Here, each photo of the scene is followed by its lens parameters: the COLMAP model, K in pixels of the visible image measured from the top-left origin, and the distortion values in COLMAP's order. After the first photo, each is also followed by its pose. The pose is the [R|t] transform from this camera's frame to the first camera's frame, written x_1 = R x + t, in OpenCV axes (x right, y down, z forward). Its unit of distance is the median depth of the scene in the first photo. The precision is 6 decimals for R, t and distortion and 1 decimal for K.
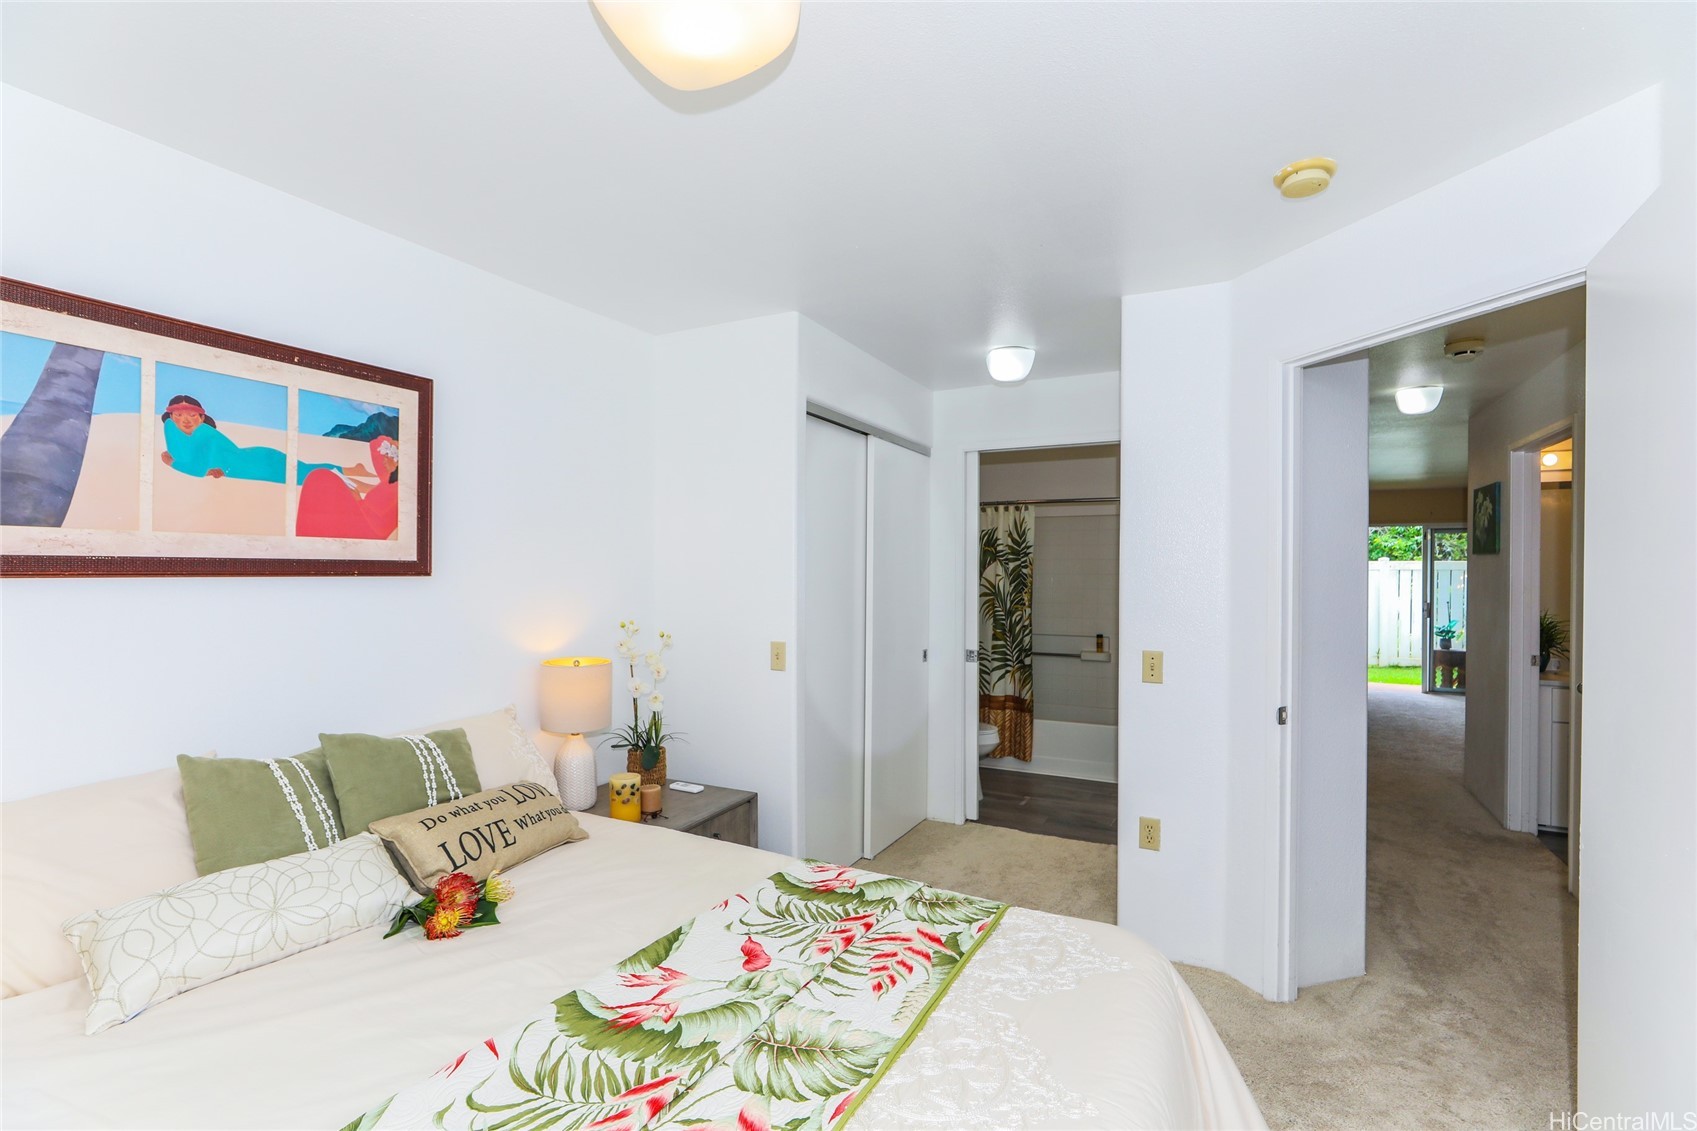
lens RADIAL K [[788.9, 0, 851.1], [0, 788.9, 578.1], [0, 0, 1]] dist [-0.001684, 0.000171]
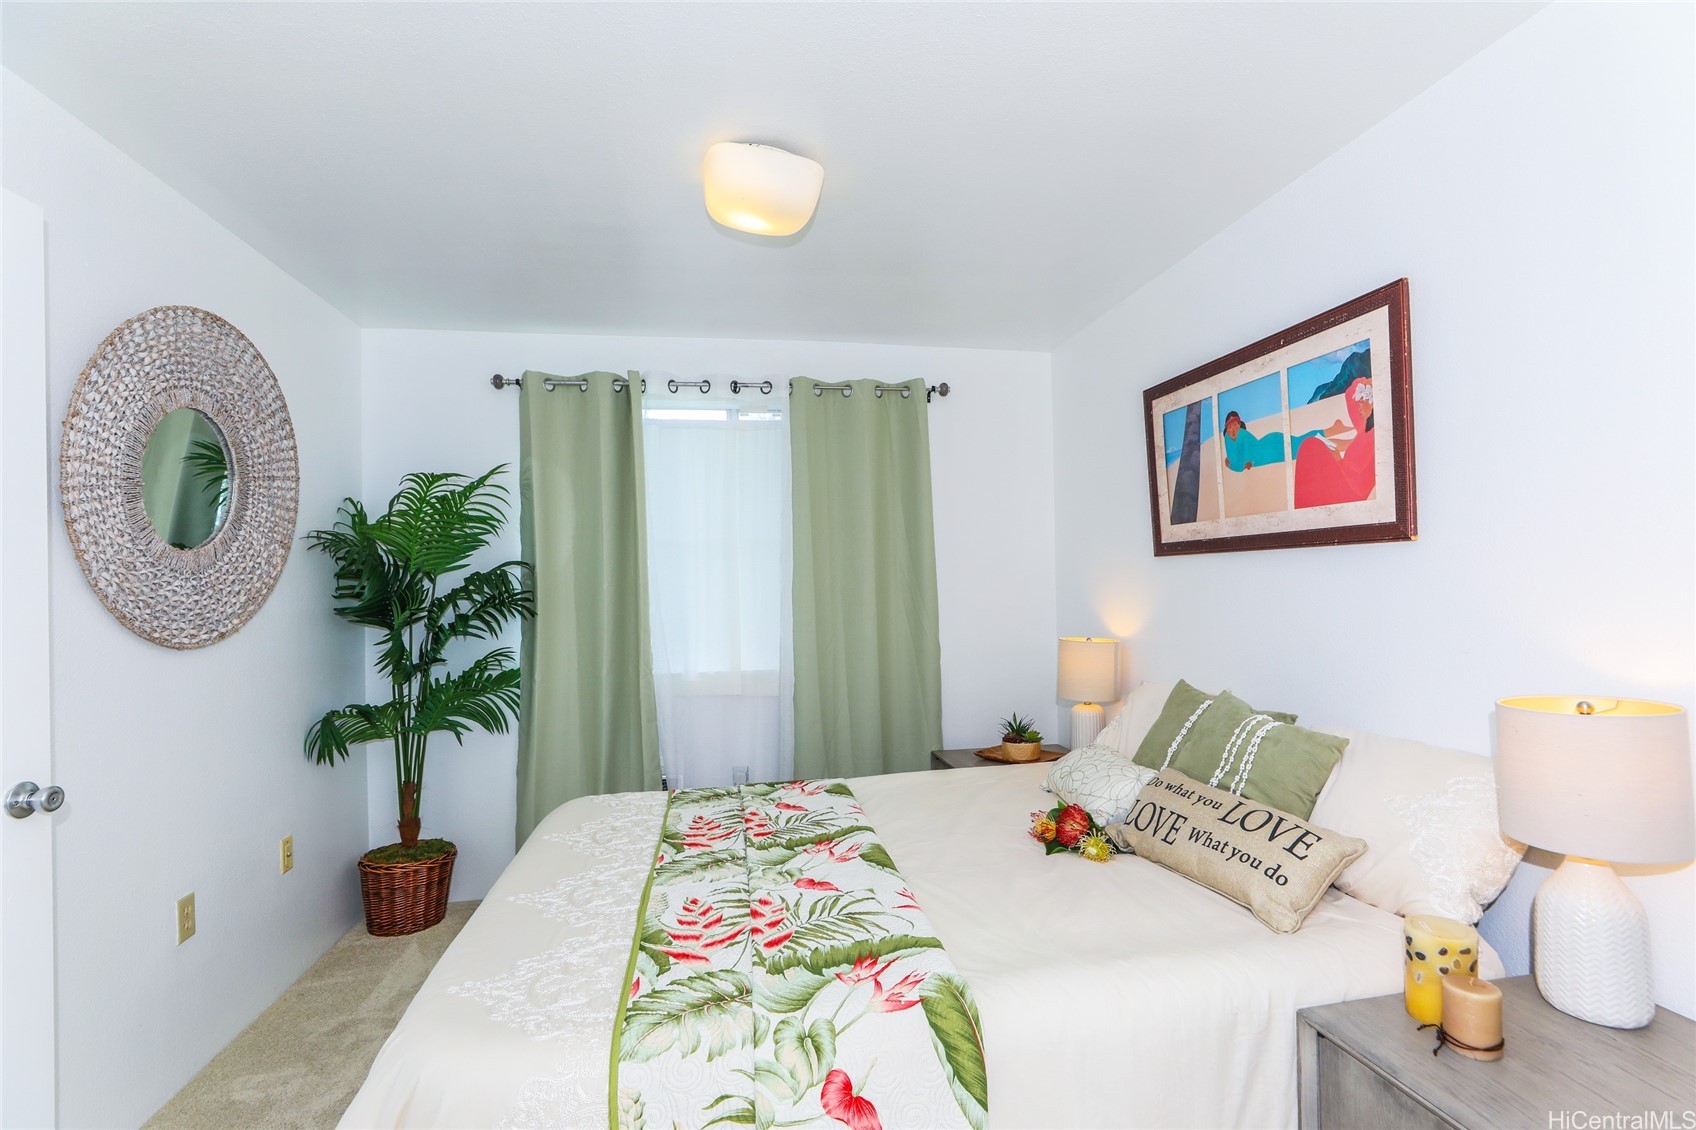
lens RADIAL K [[788.4, 0, 850.6], [0, 788.4, 577.6], [0, 0, 1]] dist [-0.001684, 0.000171]
pose [[-0.794228, 0.009341, -0.607548, 0.460902], [0.011528, 0.999934, 0.000304, 0.035293], [0.607511, -0.006763, -0.794283, 1.721478]]
